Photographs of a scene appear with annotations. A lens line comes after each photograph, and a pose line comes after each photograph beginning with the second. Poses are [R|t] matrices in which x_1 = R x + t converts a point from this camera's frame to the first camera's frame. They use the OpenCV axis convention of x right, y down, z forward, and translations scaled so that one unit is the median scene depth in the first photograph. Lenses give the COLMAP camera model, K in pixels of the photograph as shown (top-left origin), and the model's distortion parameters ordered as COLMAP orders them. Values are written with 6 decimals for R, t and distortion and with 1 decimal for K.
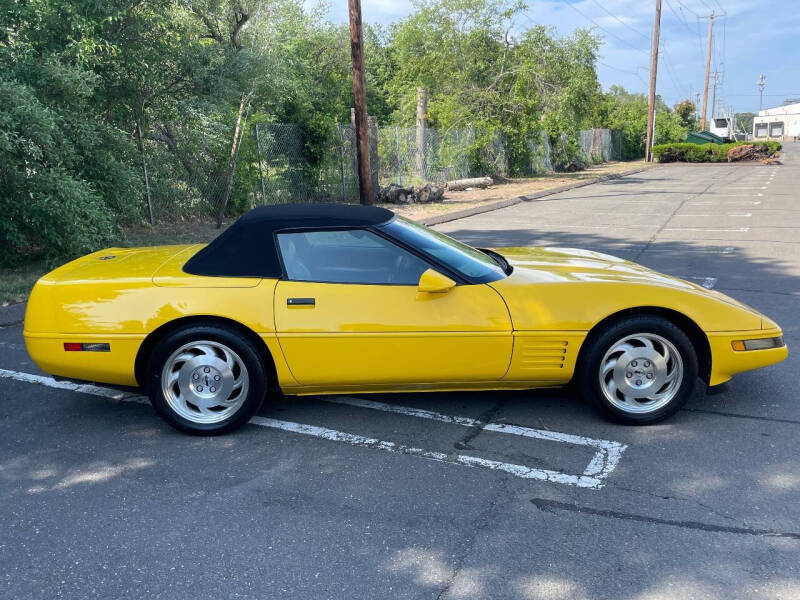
lens RADIAL K [[703.9, 0, 407.1], [0, 703.9, 308.6], [0, 0, 1]] dist [0.058871, -0.007626]
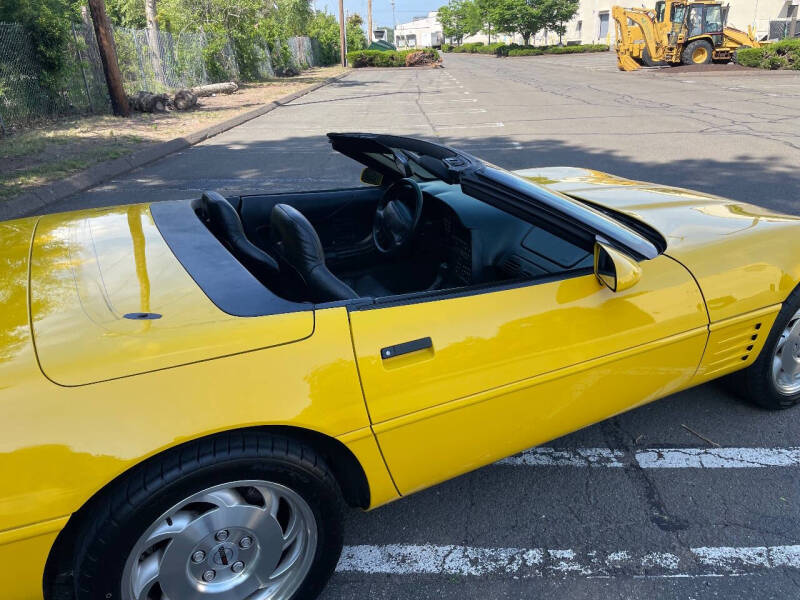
lens RADIAL K [[588.2, 0, 395.8], [0, 588.2, 306.9], [0, 0, 1]] dist [0.024287, -0.037444]
pose [[0.914352, -0.166972, 0.368892, -0.284095], [0.098273, 0.975291, 0.197863, -0.108370], [-0.392815, -0.144664, 0.908168, 0.620742]]
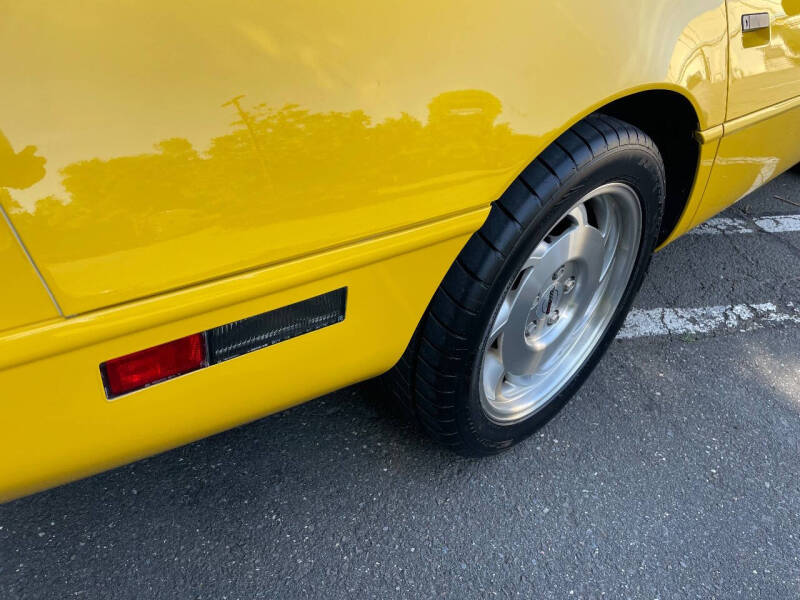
lens RADIAL K [[588.2, 0, 398.0], [0, 588.2, 301.0], [0, 0, 1]] dist [0.024287, -0.037444]
pose [[0.778387, -0.301301, 0.550755, -0.467533], [0.053084, 0.905747, 0.420482, -0.013706], [-0.625536, -0.298061, 0.721016, 0.820106]]
